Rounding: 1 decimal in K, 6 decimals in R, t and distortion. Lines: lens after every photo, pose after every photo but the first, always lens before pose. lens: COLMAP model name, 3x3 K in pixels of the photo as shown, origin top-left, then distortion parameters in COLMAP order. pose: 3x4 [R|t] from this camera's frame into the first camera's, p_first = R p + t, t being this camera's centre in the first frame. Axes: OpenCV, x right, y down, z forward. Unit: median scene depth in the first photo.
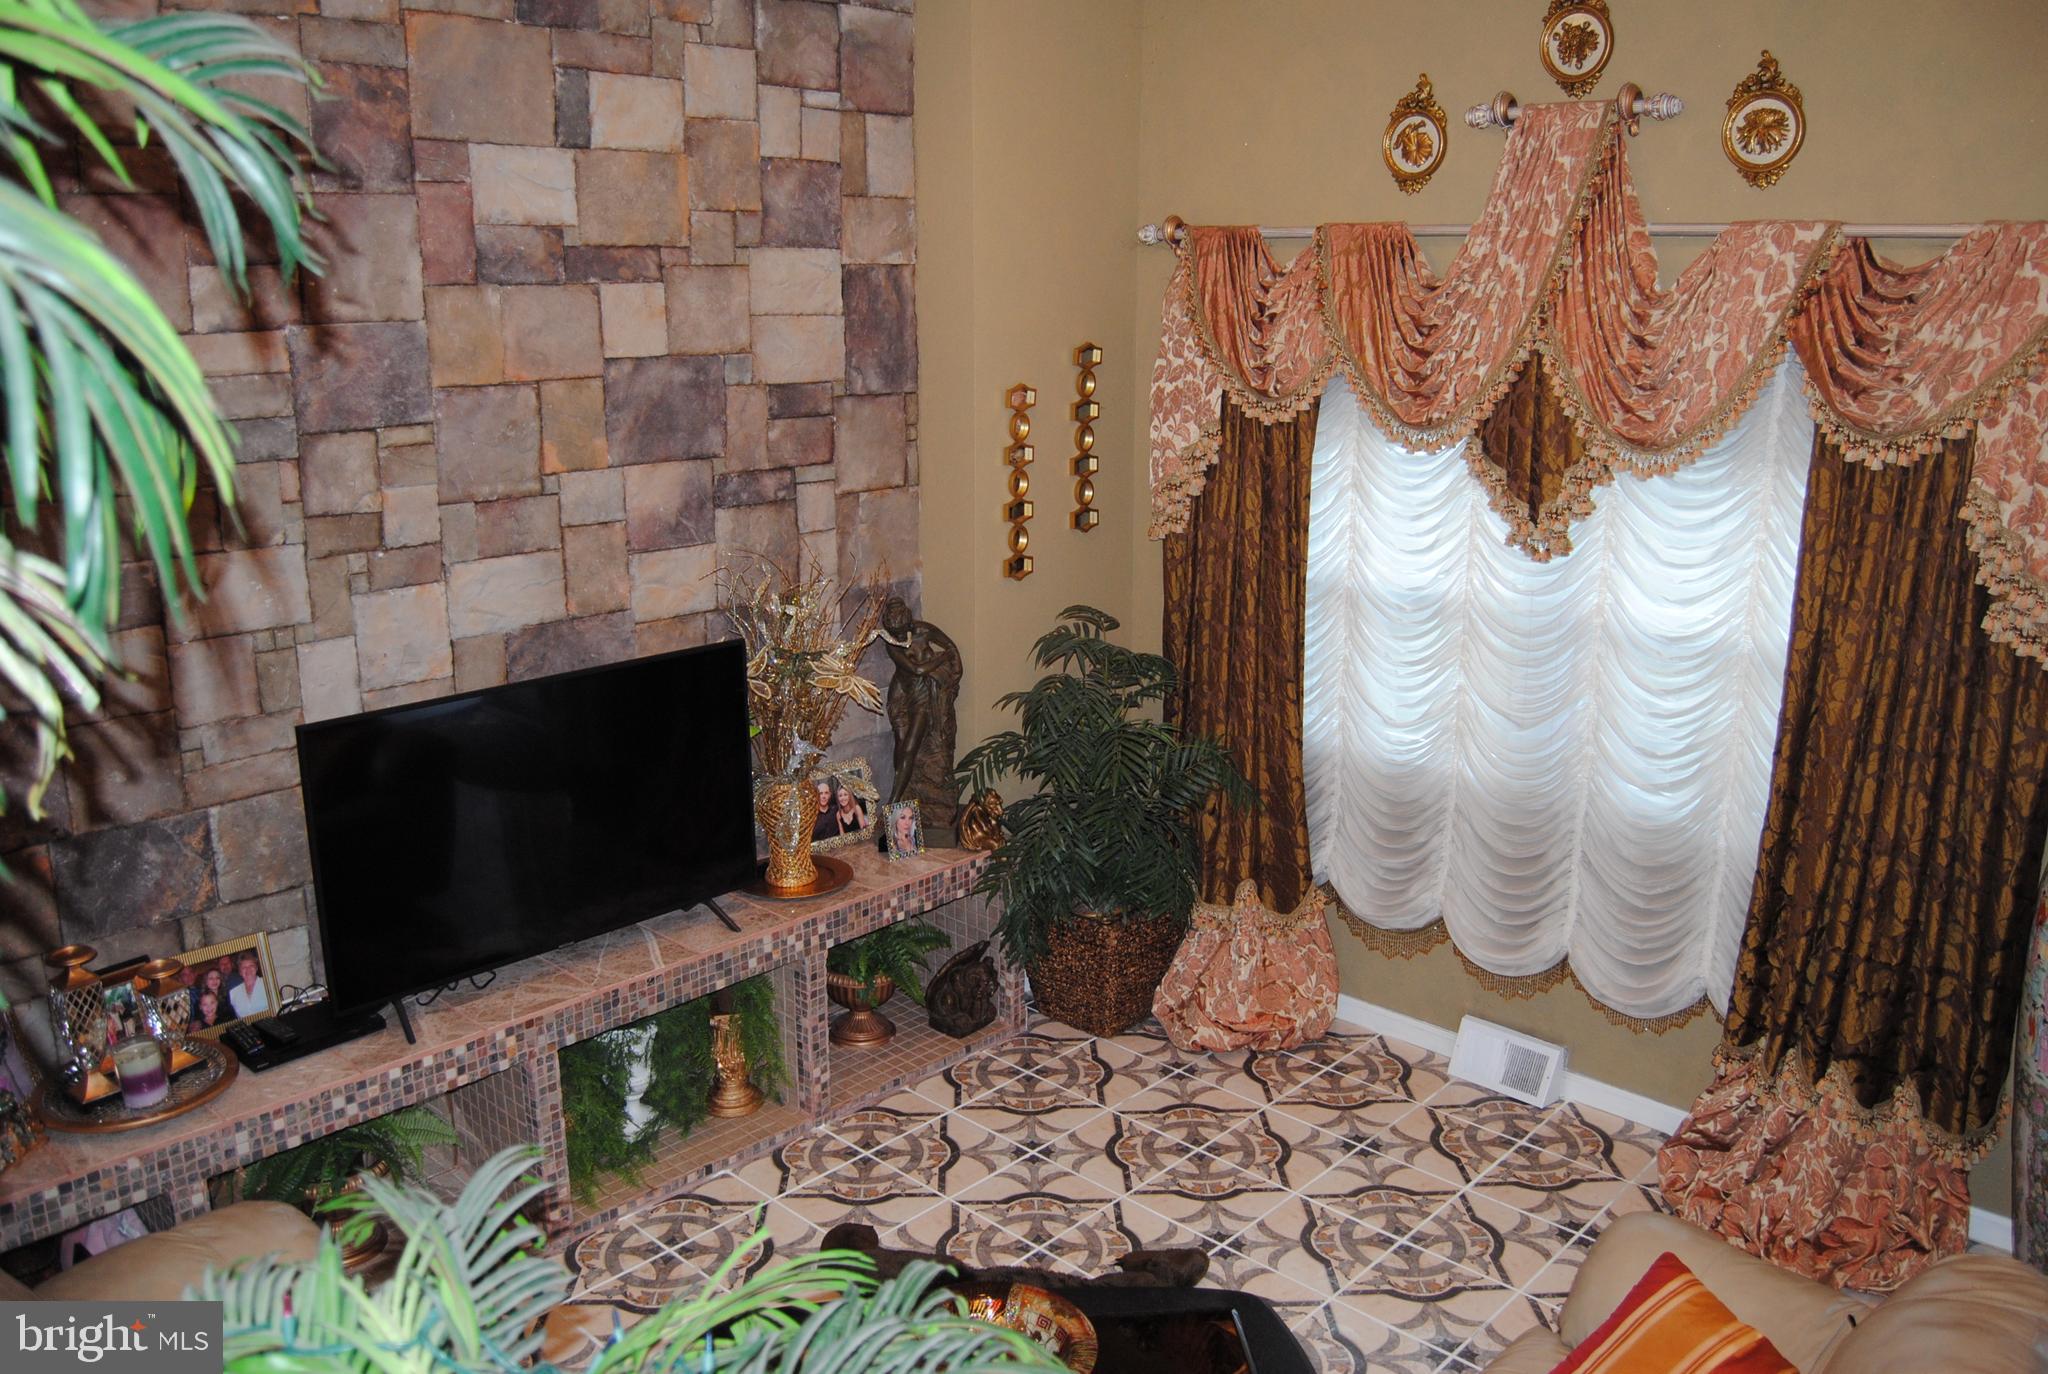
lens RADIAL K [[1601.2, 0, 1049.3], [0, 1601.2, 679.7], [0, 0, 1]] dist [-0.095434, 0.035876]
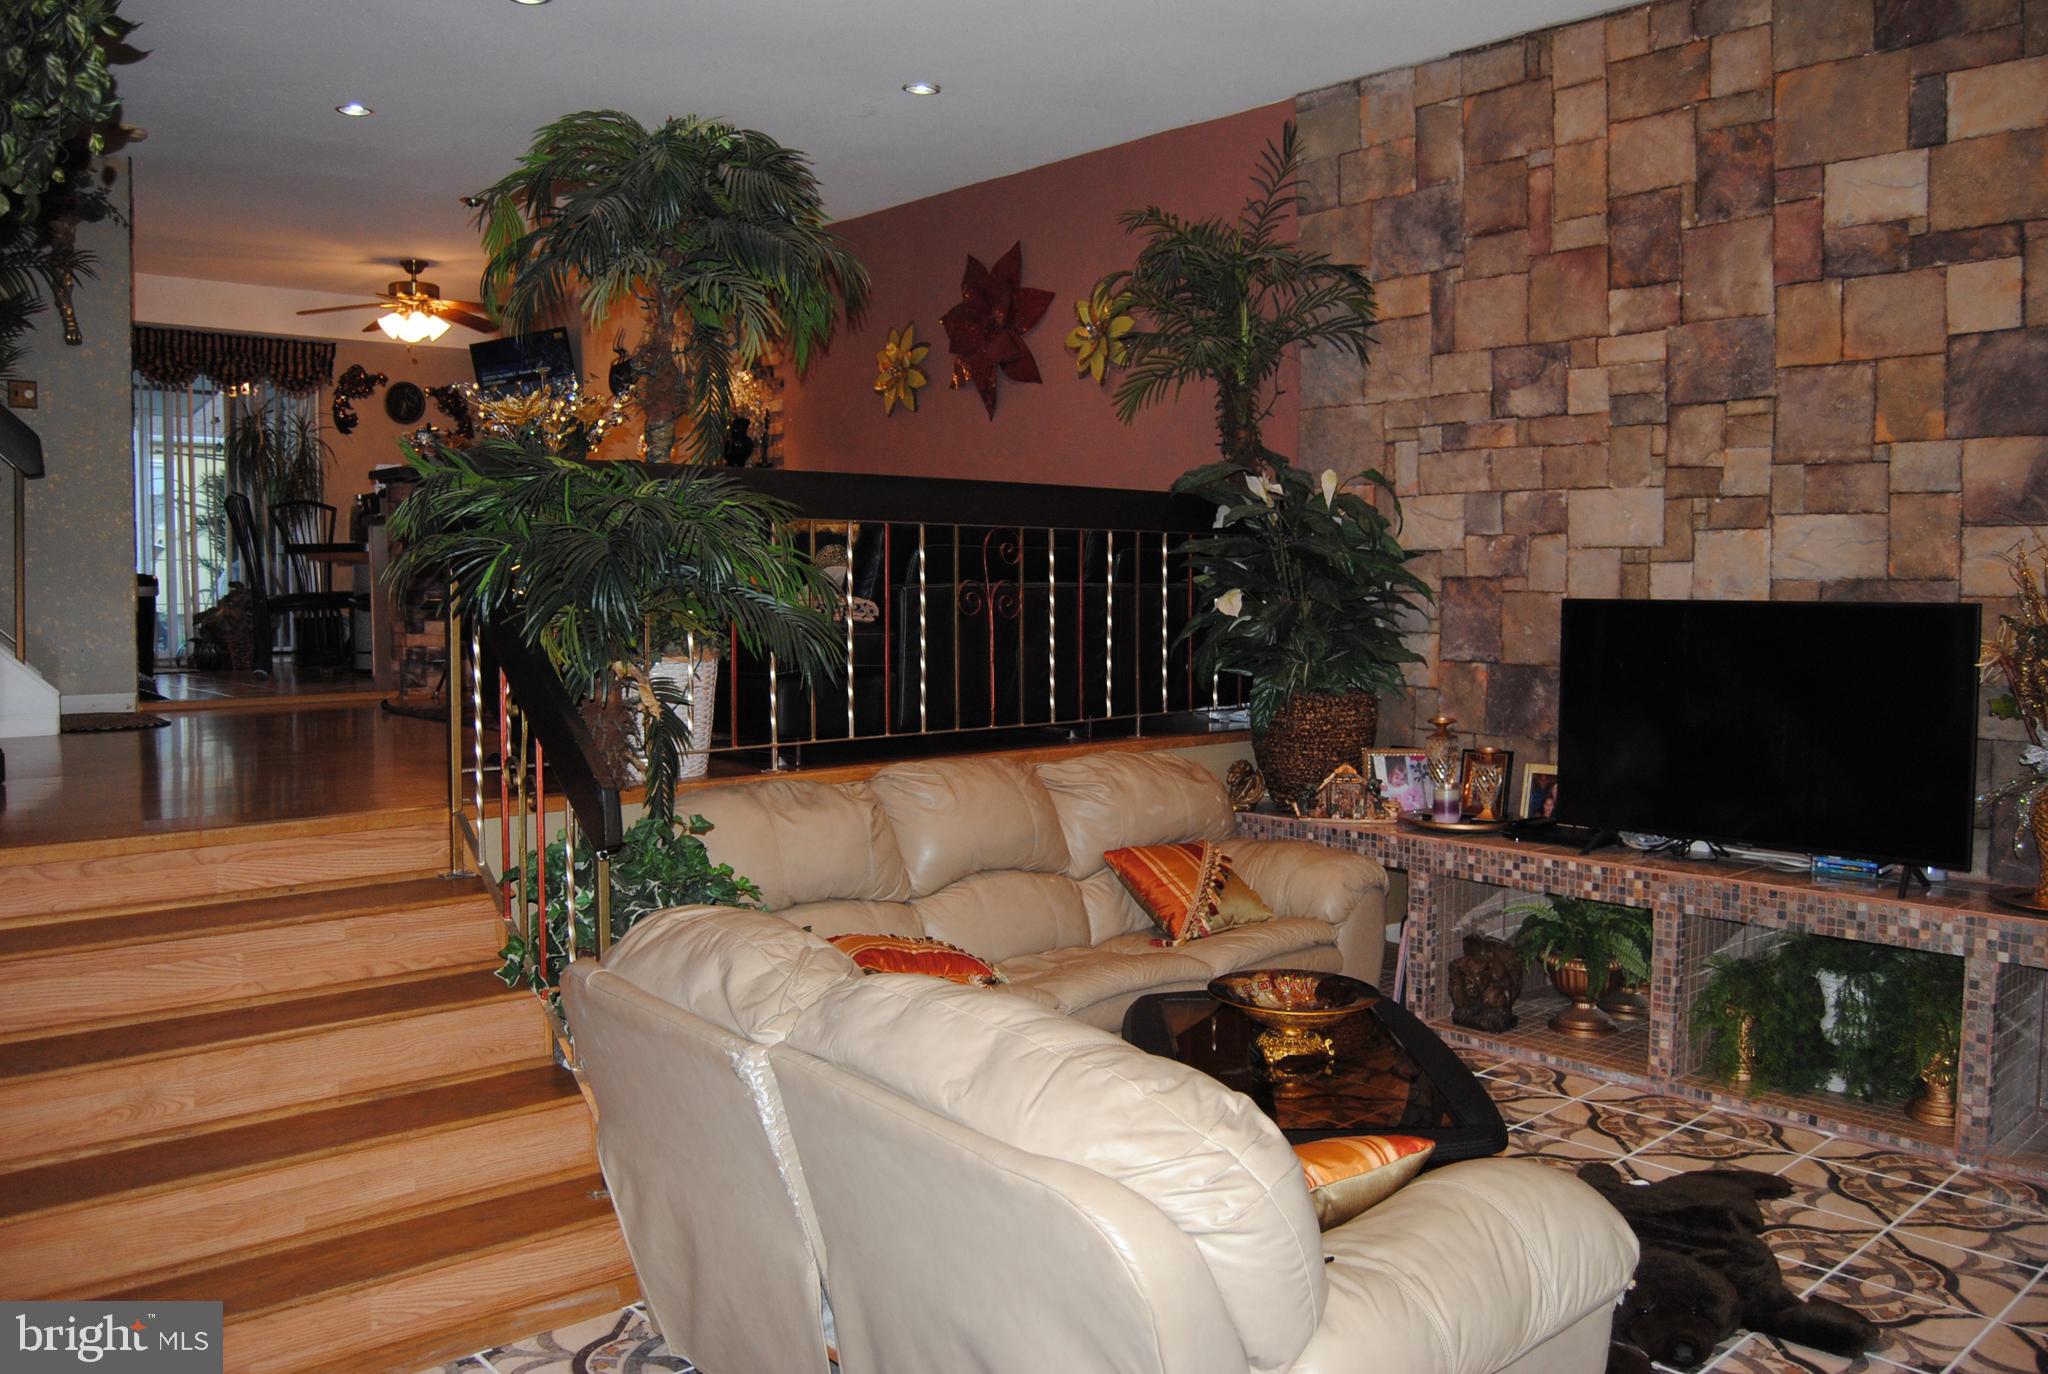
lens RADIAL K [[1601.2, 0, 1049.3], [0, 1601.2, 679.7], [0, 0, 1]] dist [-0.095434, 0.035876]
pose [[-0.080799, 0.055937, -0.995160, 0.827329], [-0.245198, 0.966626, 0.074242, 0.091113], [0.966100, 0.250009, -0.064387, 0.557614]]
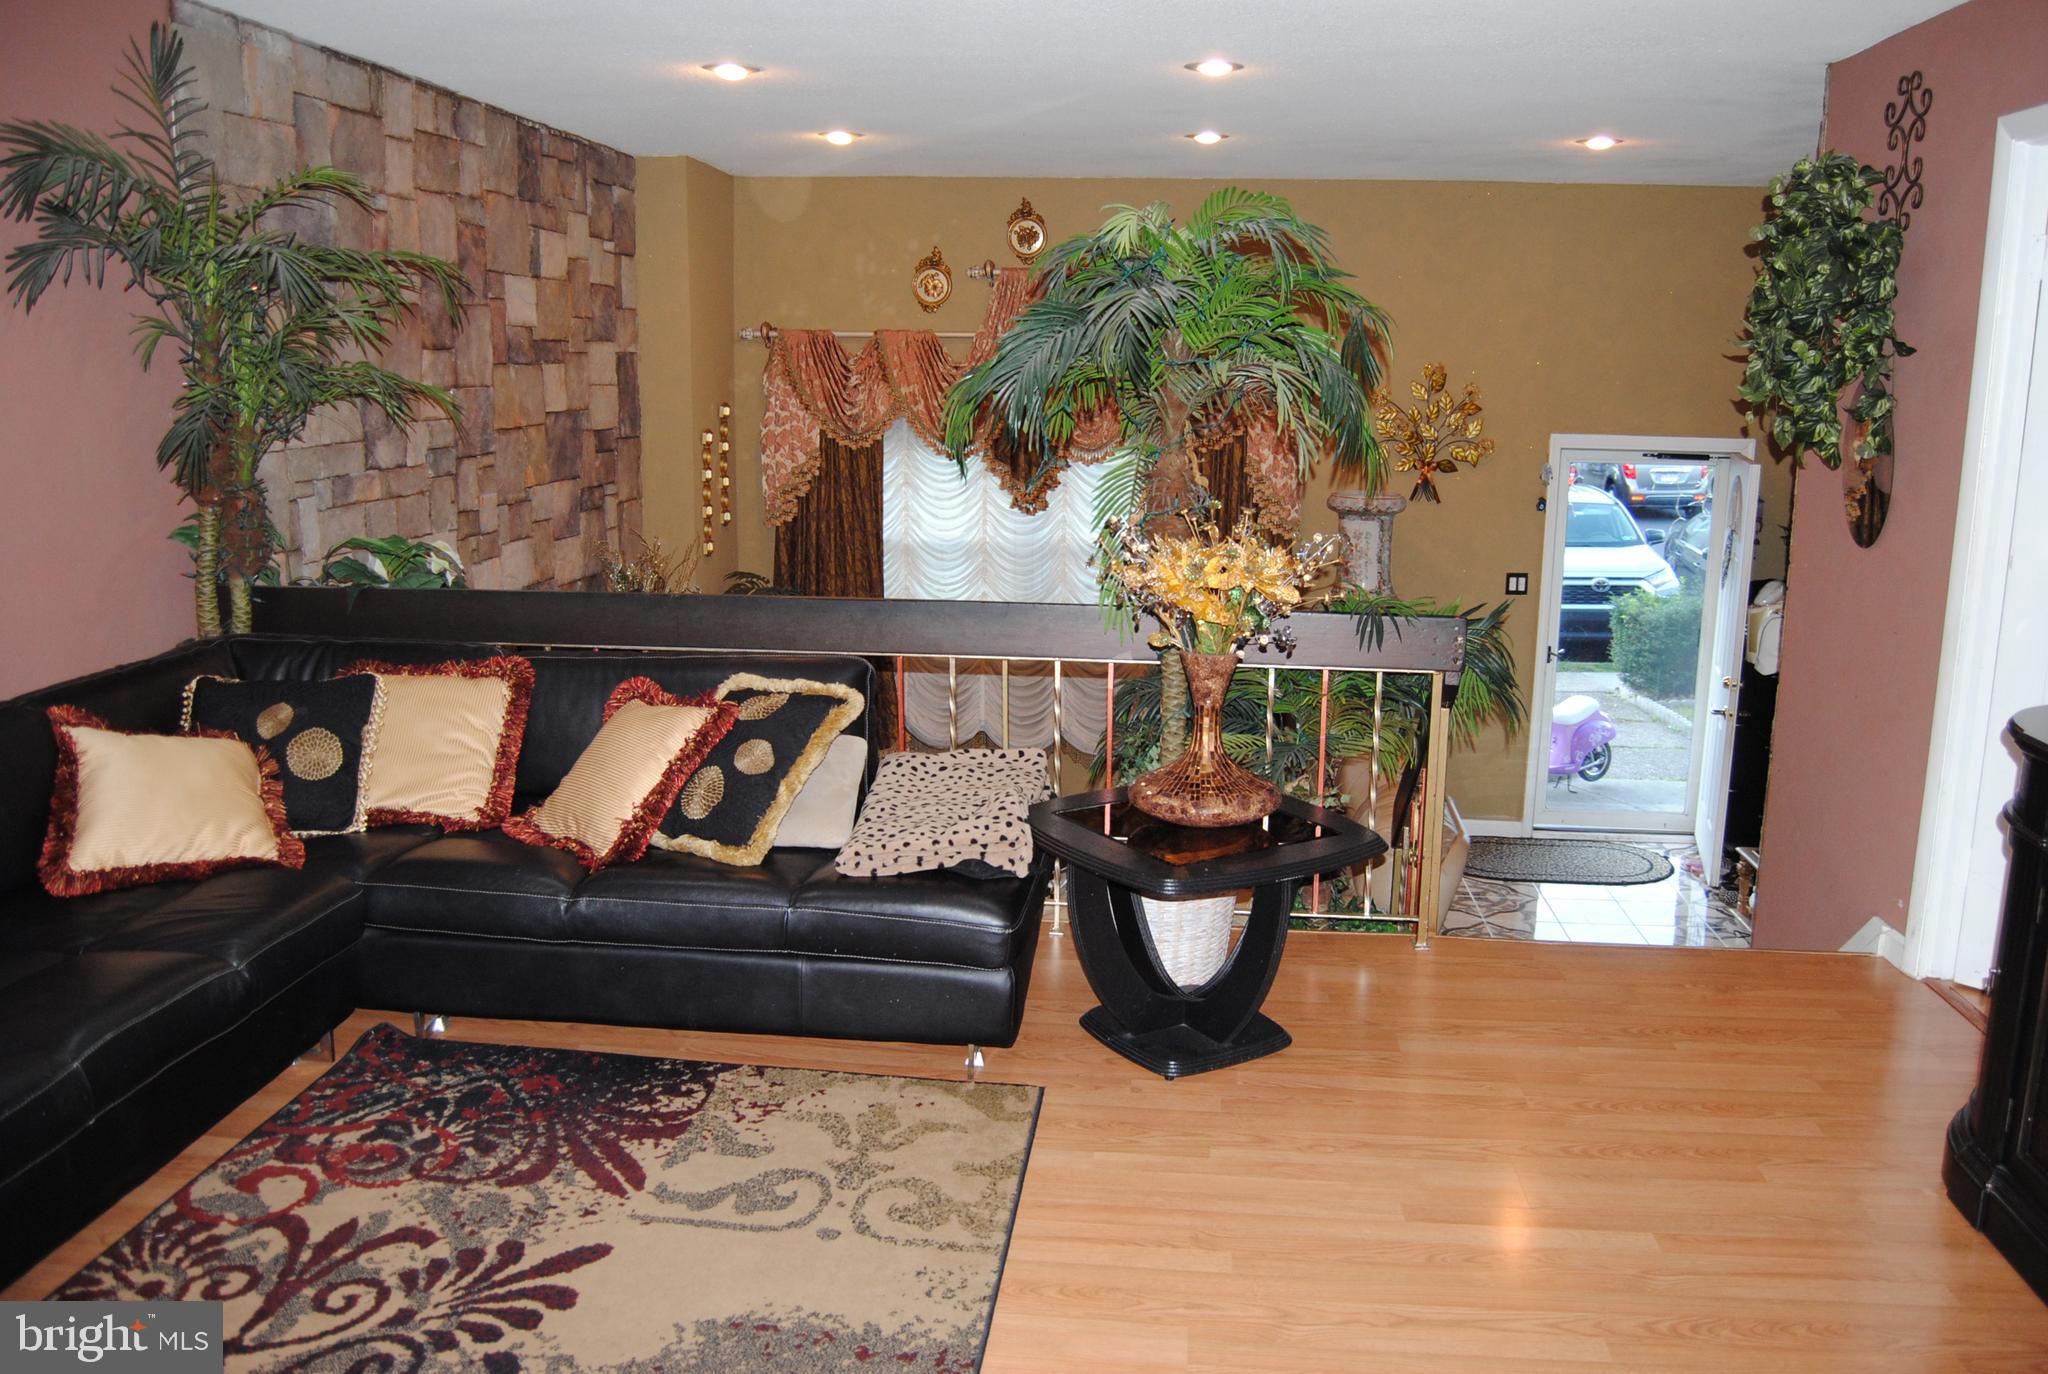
lens RADIAL K [[1601.2, 0, 1049.3], [0, 1601.2, 679.7], [0, 0, 1]] dist [-0.095434, 0.035876]
pose [[0.794012, -0.111959, 0.597504, -0.858159], [0.138569, 0.990352, 0.001429, 0.122419], [-0.591899, 0.081660, 0.801865, -0.511800]]
